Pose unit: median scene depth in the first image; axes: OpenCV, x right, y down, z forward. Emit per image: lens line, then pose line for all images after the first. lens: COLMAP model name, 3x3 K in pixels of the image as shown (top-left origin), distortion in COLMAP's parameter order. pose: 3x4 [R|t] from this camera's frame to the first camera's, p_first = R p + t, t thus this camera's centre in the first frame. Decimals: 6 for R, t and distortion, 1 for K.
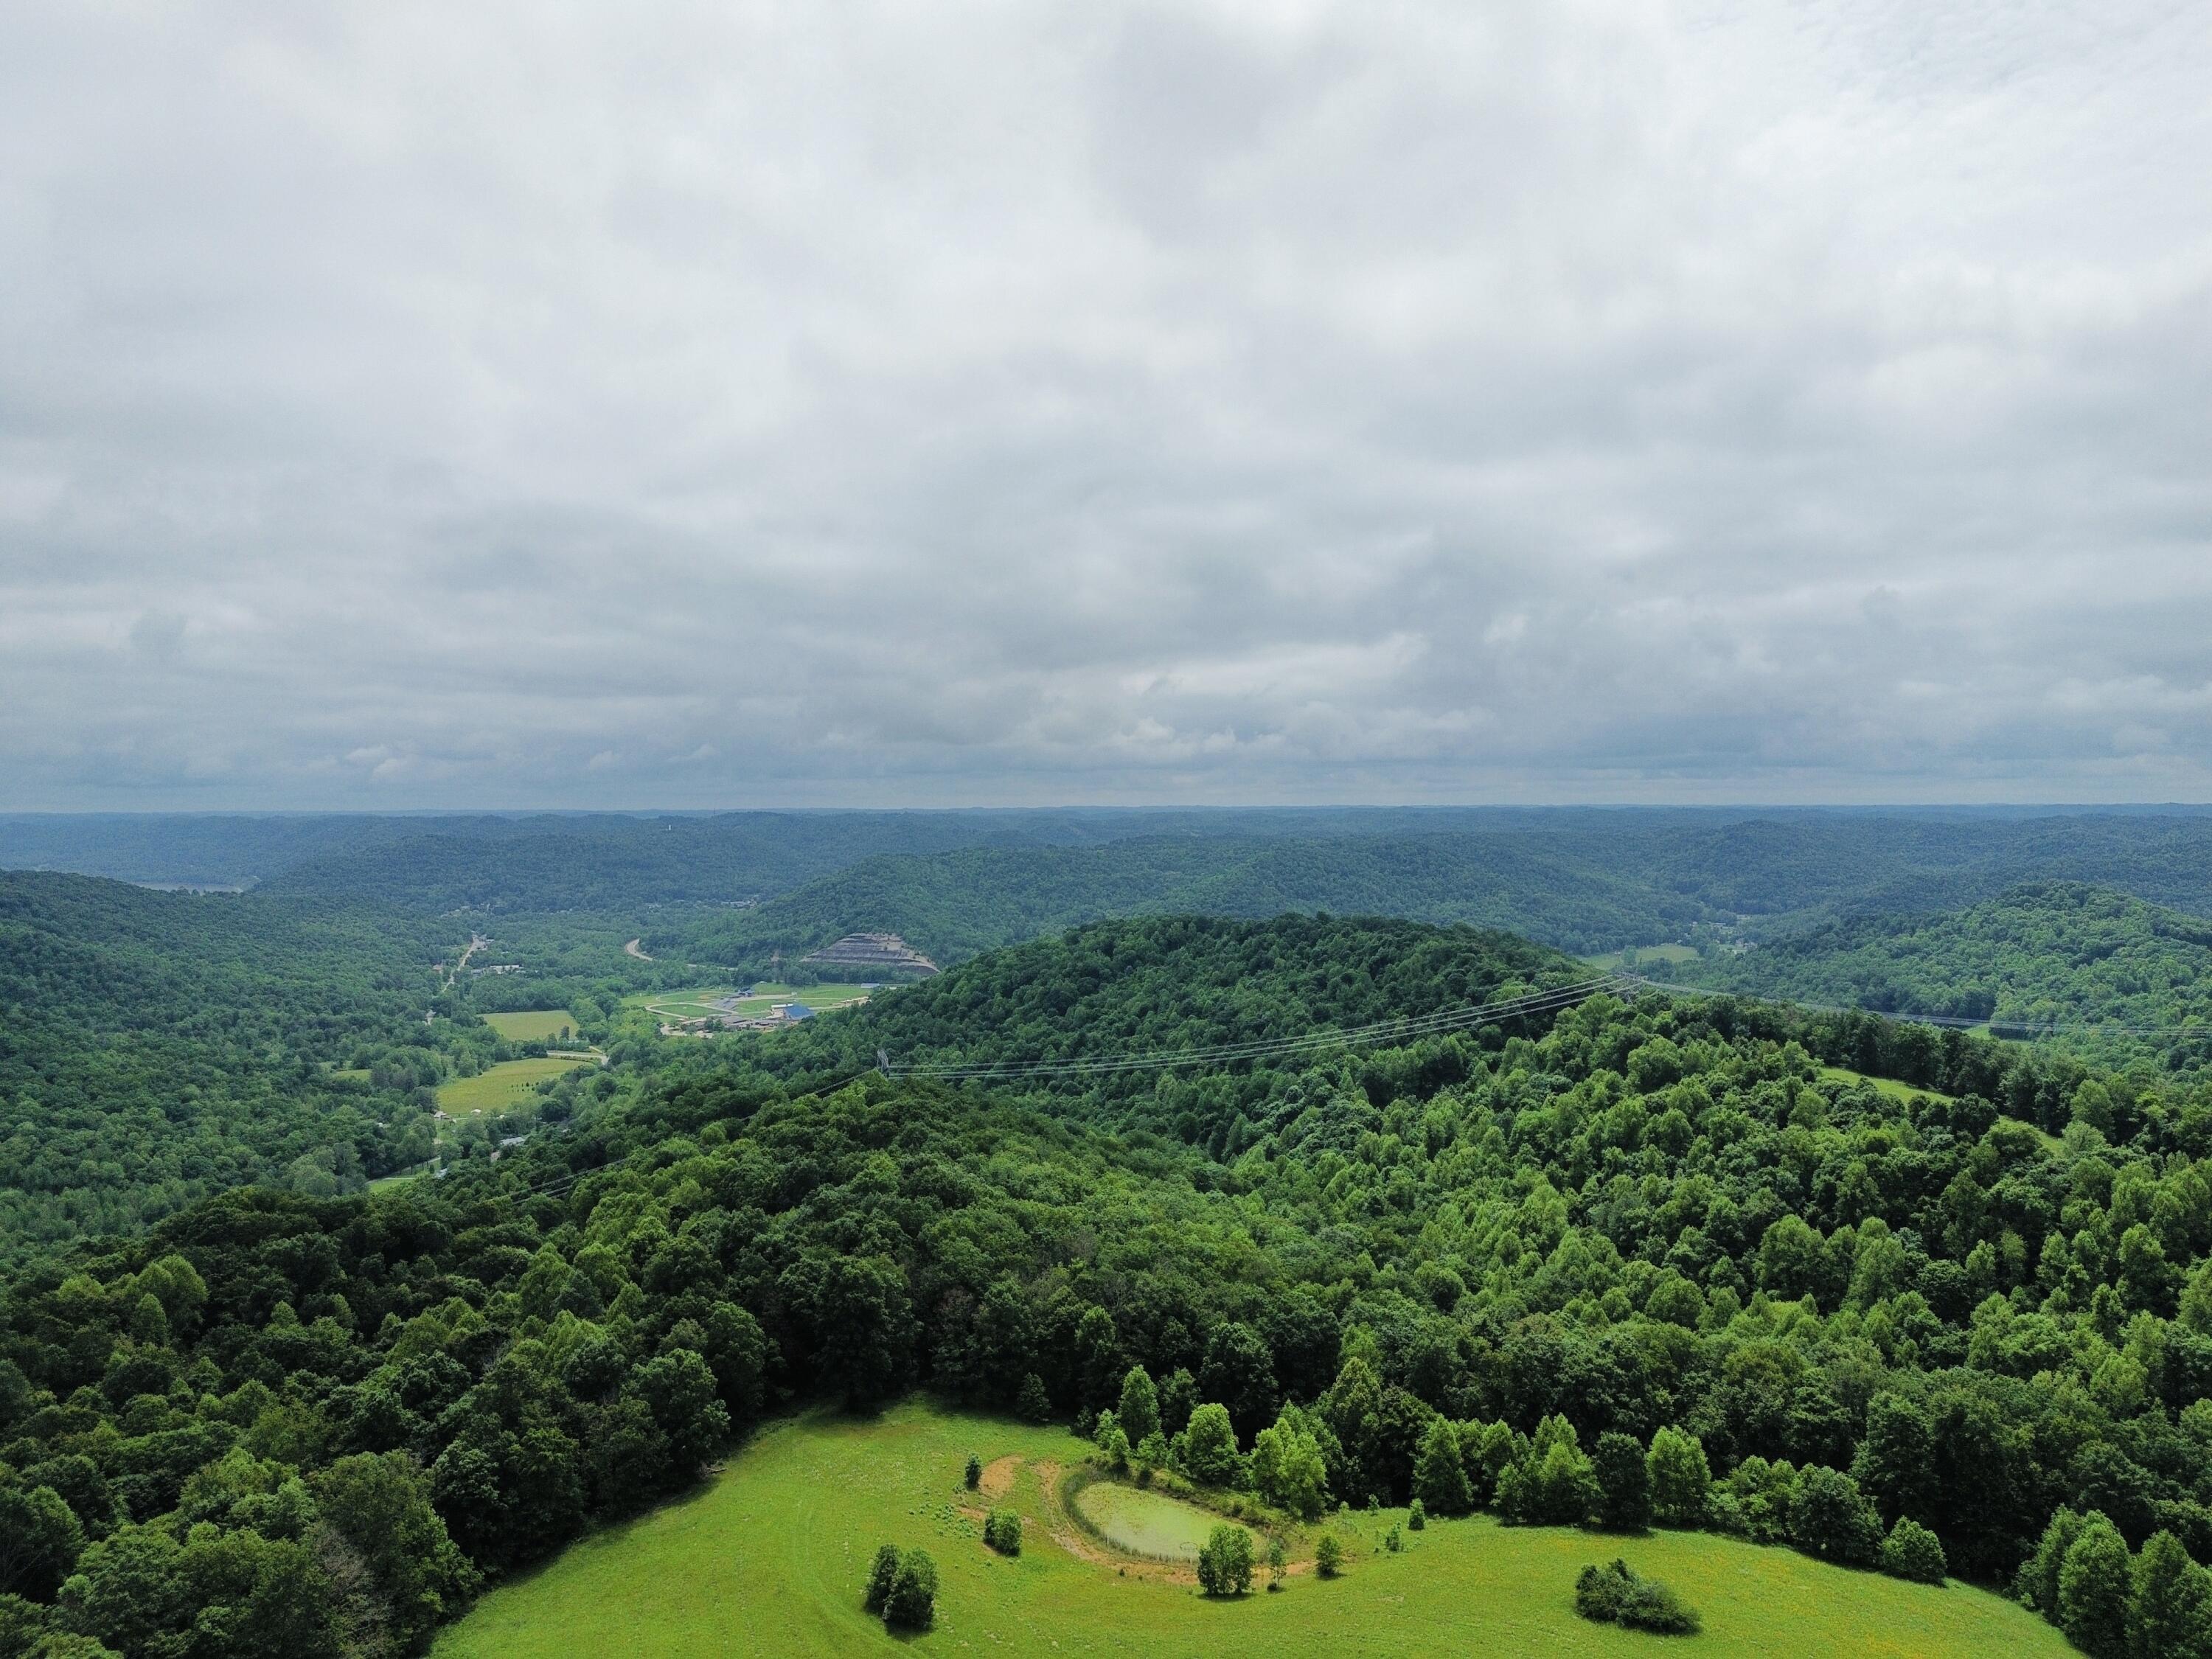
lens RADIAL K [[1564.0, 0, 1104.4], [0, 1564.0, 821.3], [0, 0, 1]] dist [0.065988, -0.059399]
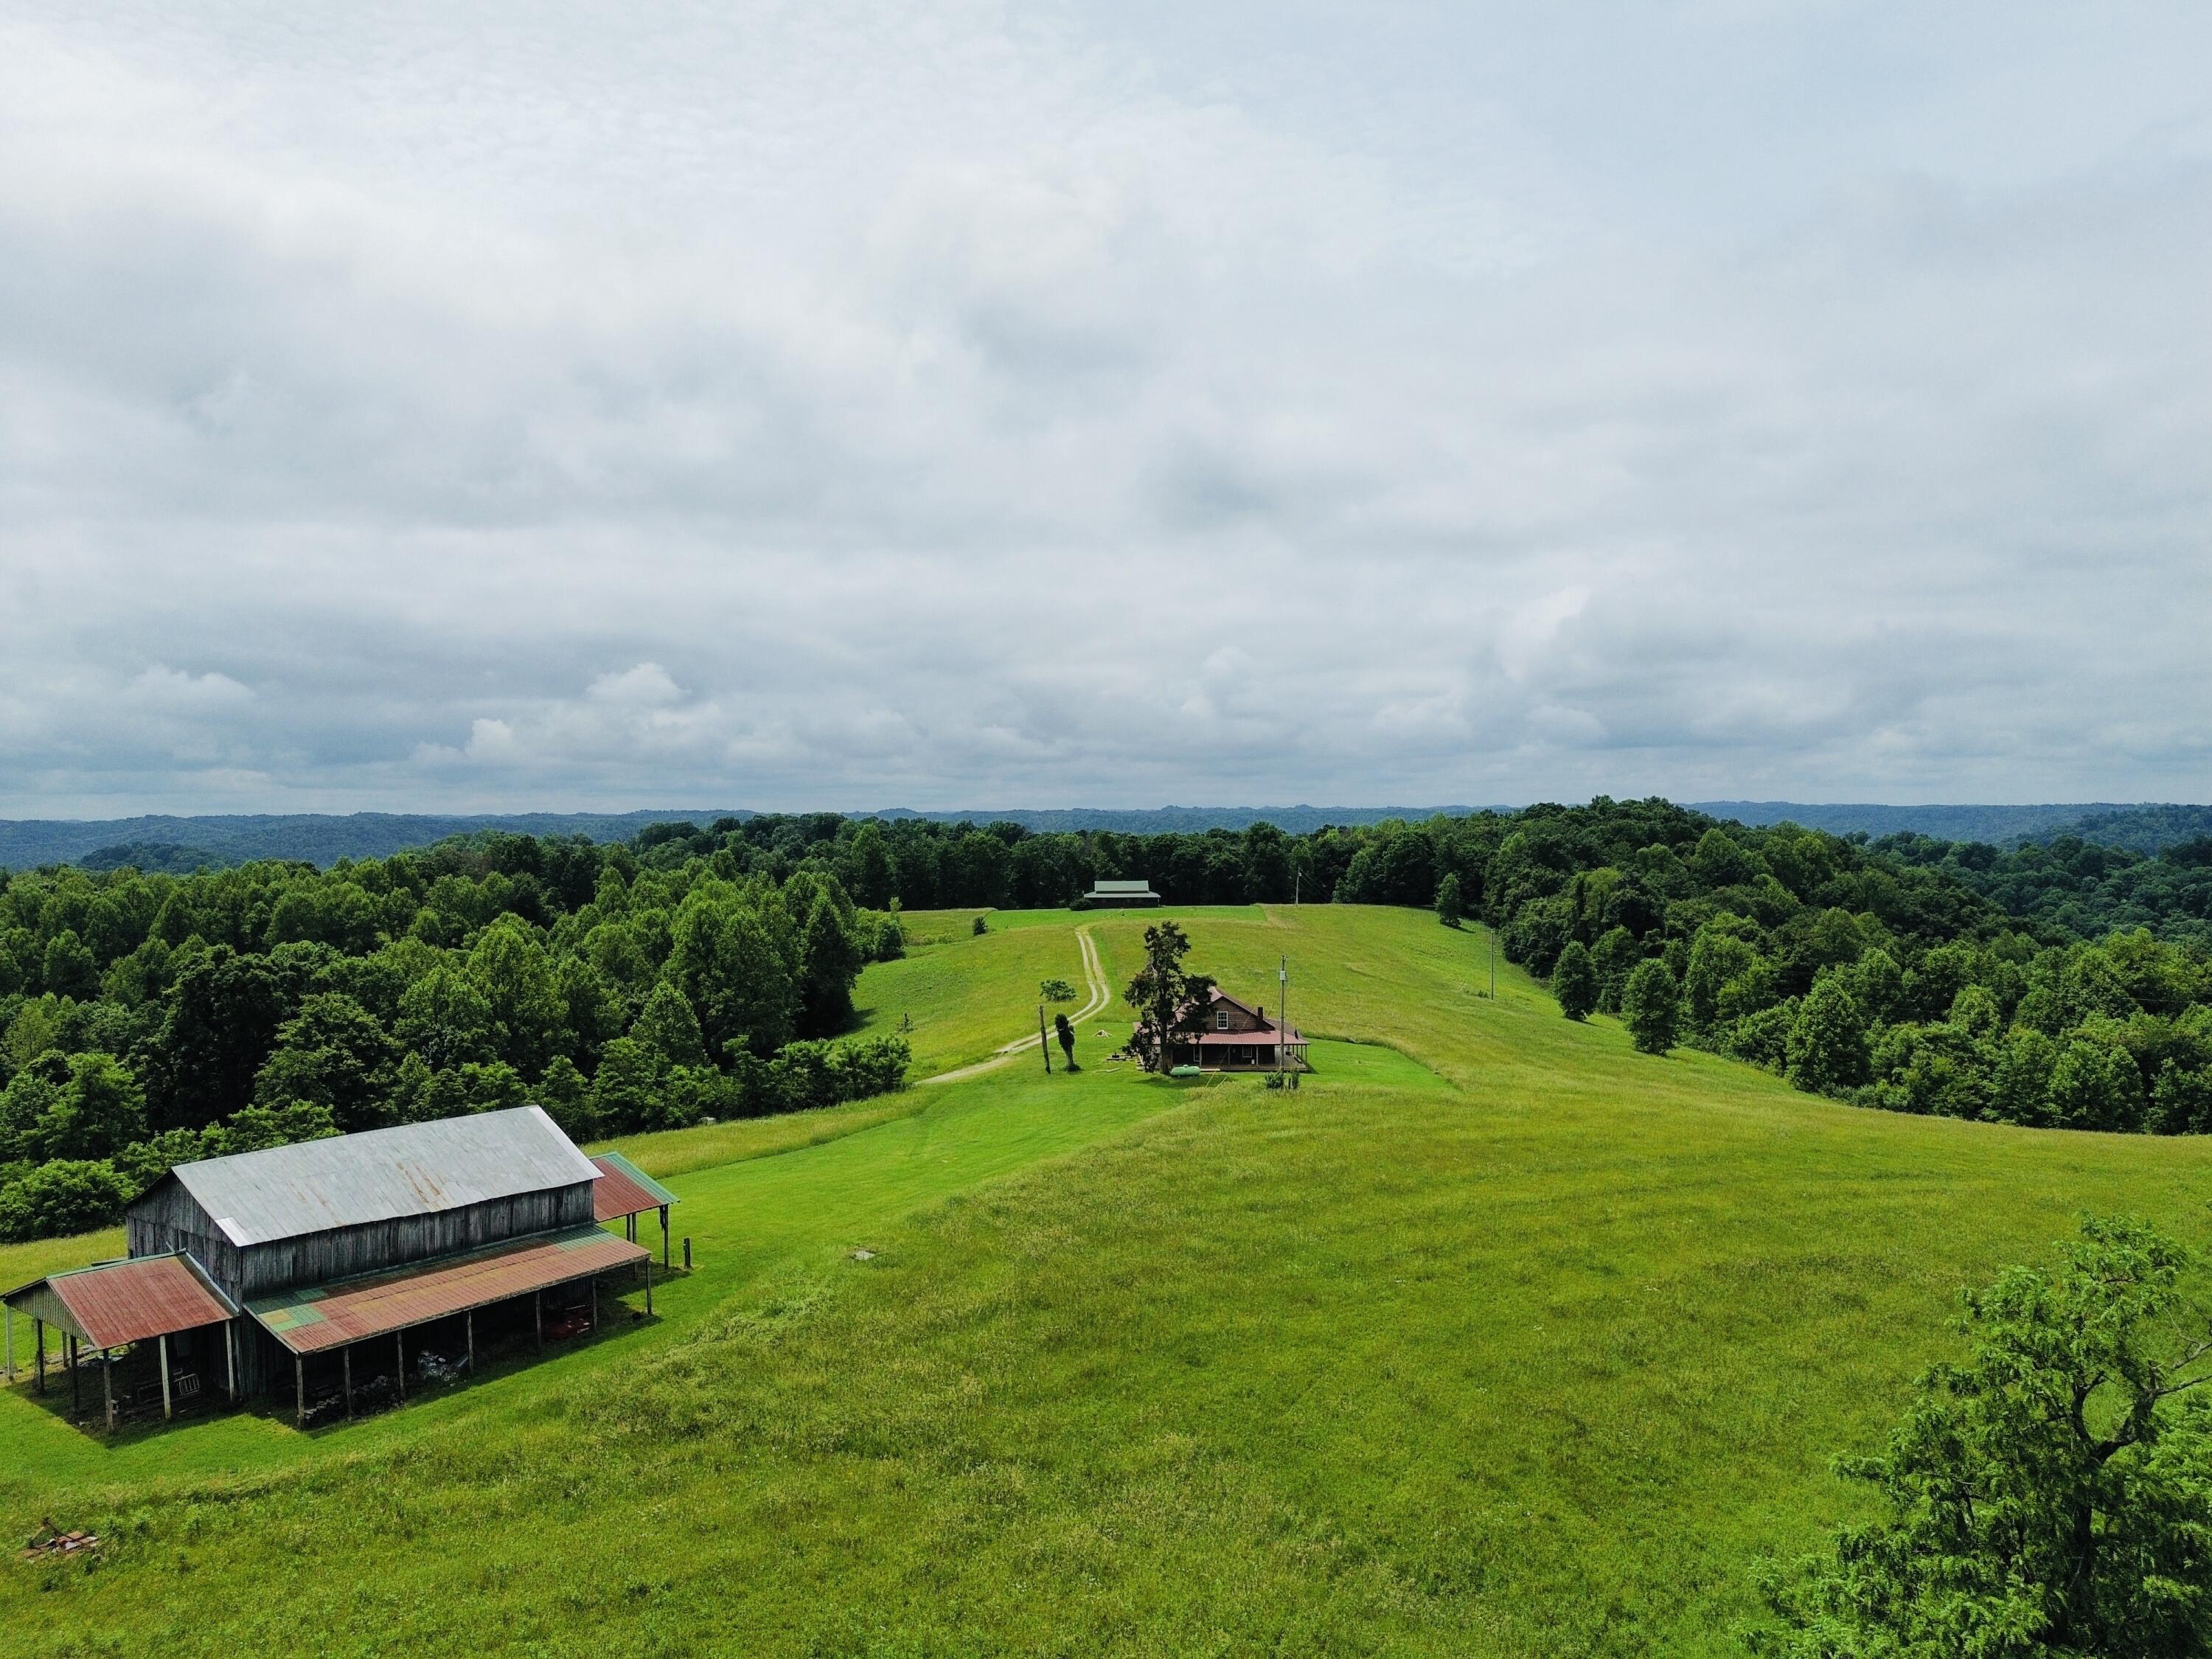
lens RADIAL K [[1564.0, 0, 1104.4], [0, 1564.0, 821.3], [0, 0, 1]] dist [0.065988, -0.059399]
pose [[0.482120, -0.005440, 0.876088, 0.141889], [0.019632, 0.999797, -0.004595, 0.178374], [-0.875885, 0.019415, 0.482129, 0.077595]]
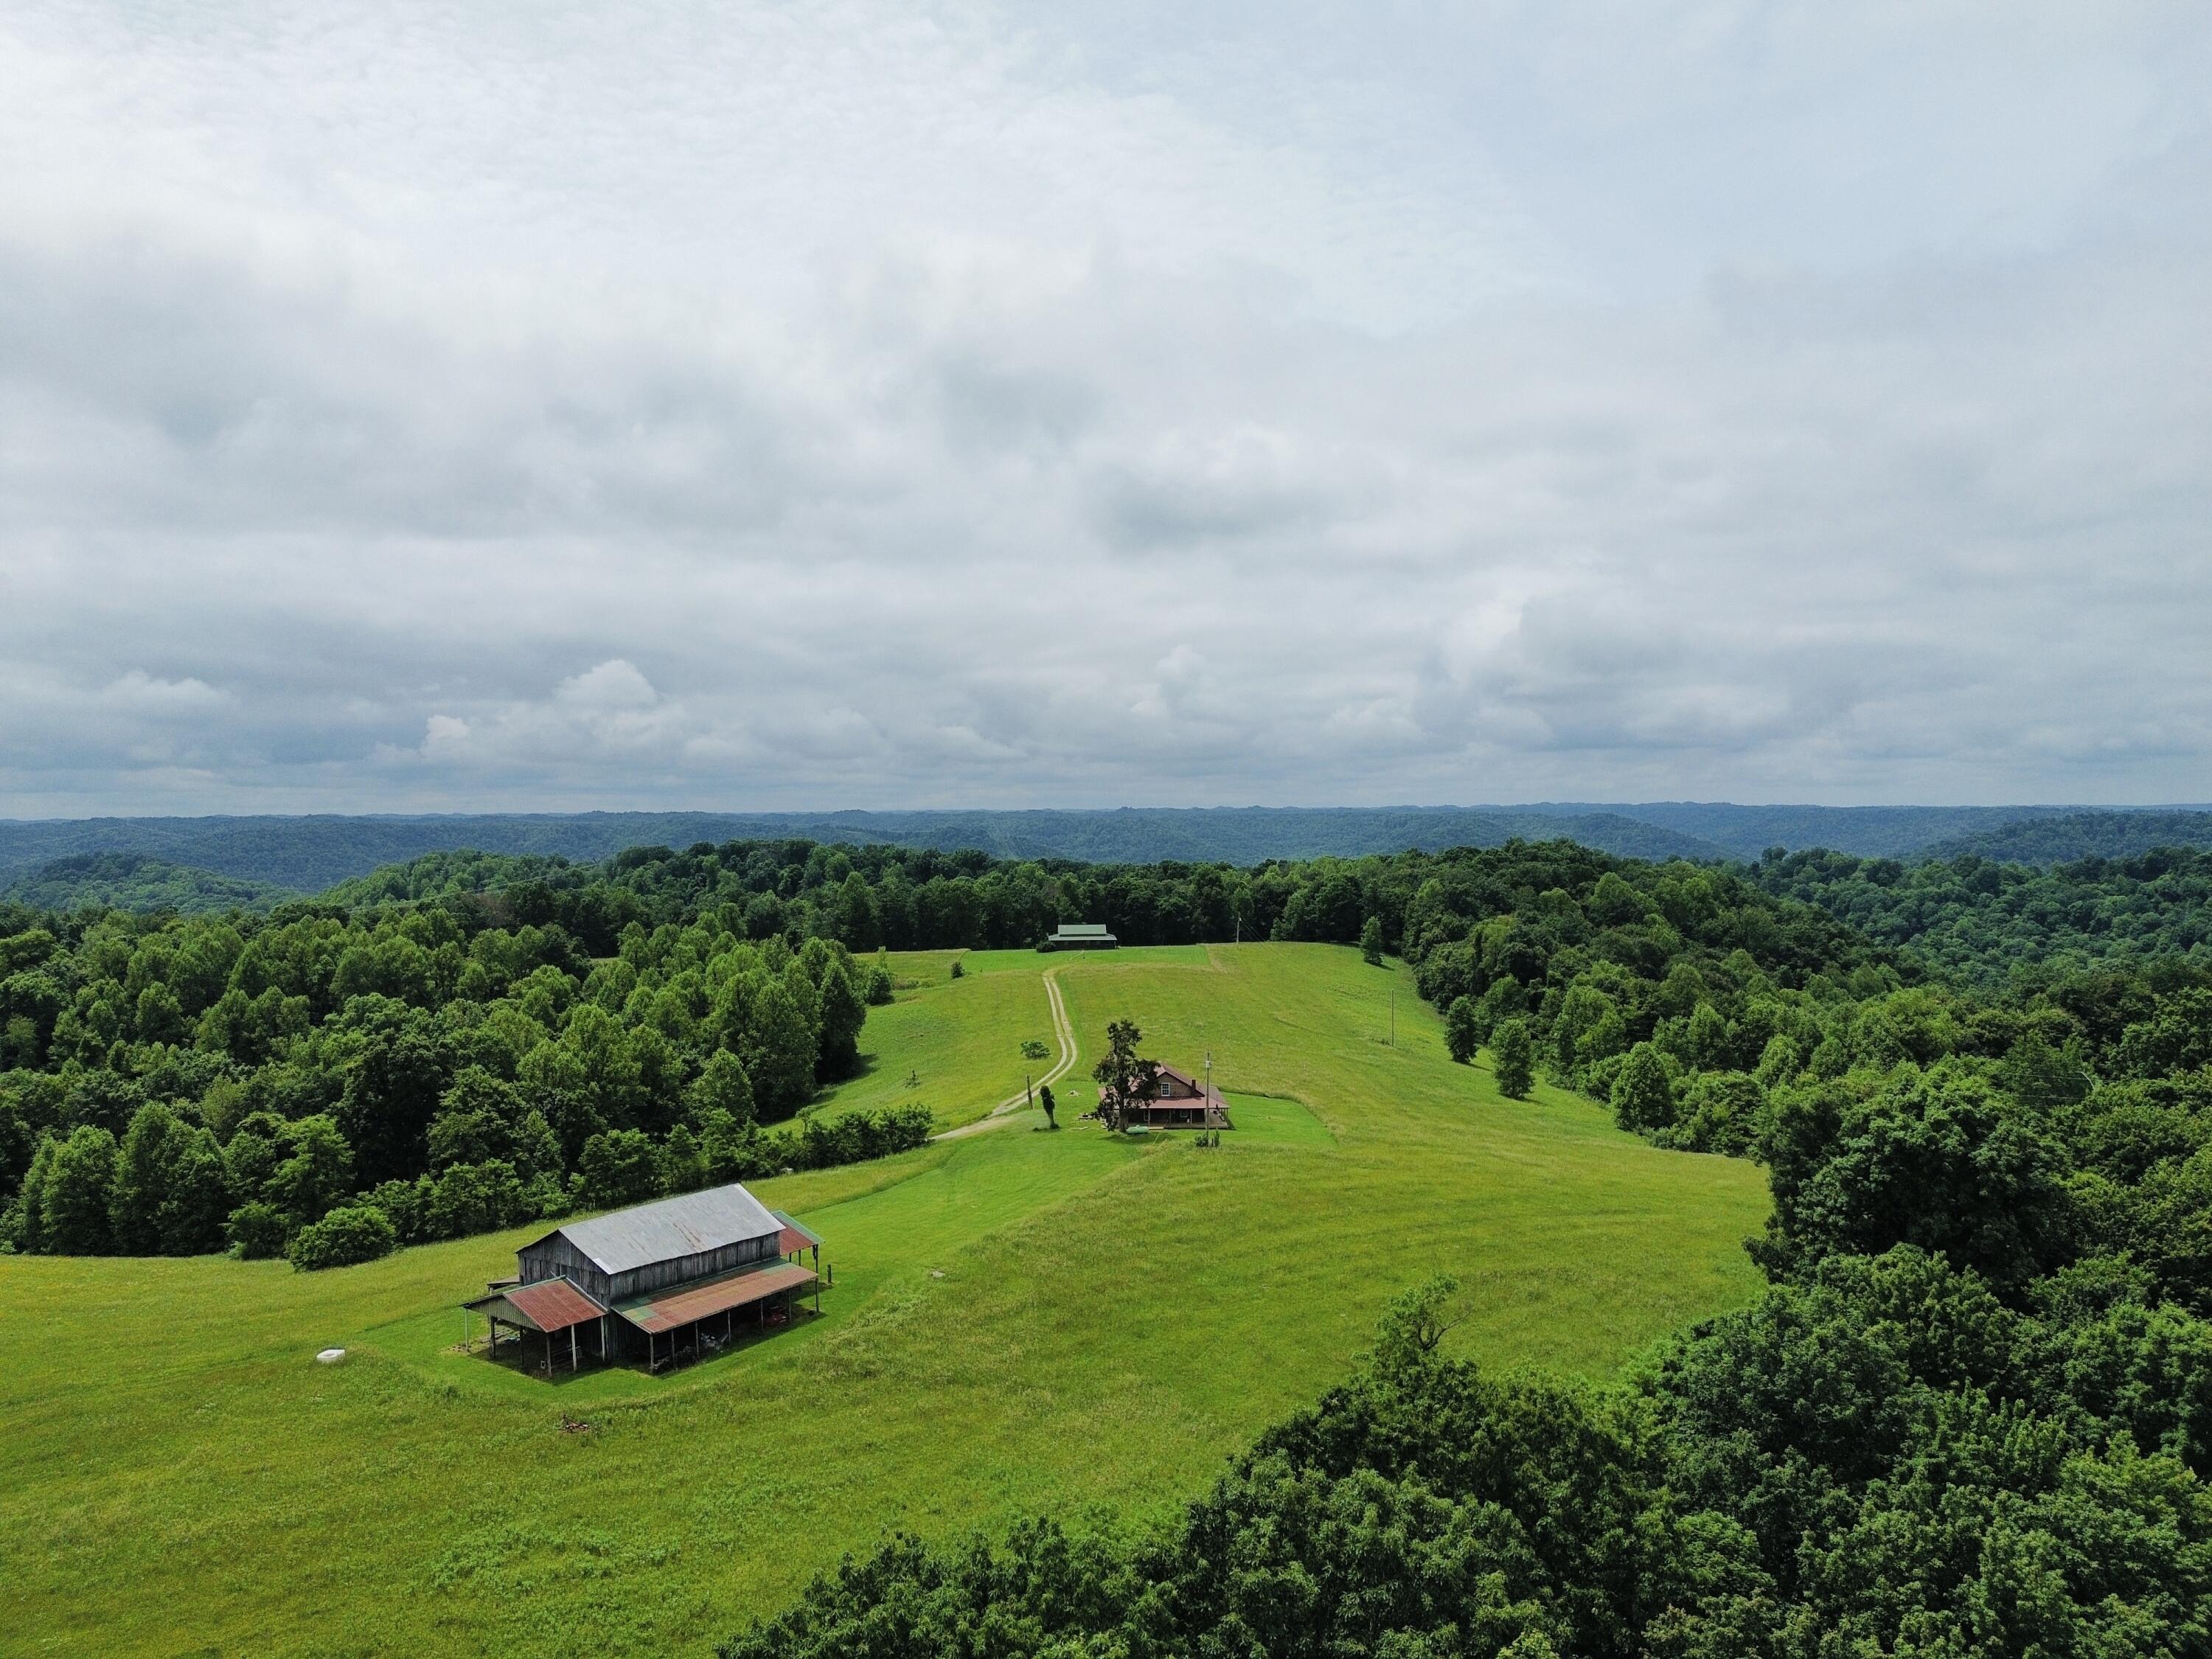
lens RADIAL K [[1564.9, 0, 1109.6], [0, 1564.9, 799.8], [0, 0, 1]] dist [0.063860, -0.053129]
pose [[0.453220, 0.006080, 0.891378, 0.035642], [0.018366, 0.999701, -0.016156, 0.142604], [-0.891210, 0.023693, 0.452973, 0.024878]]
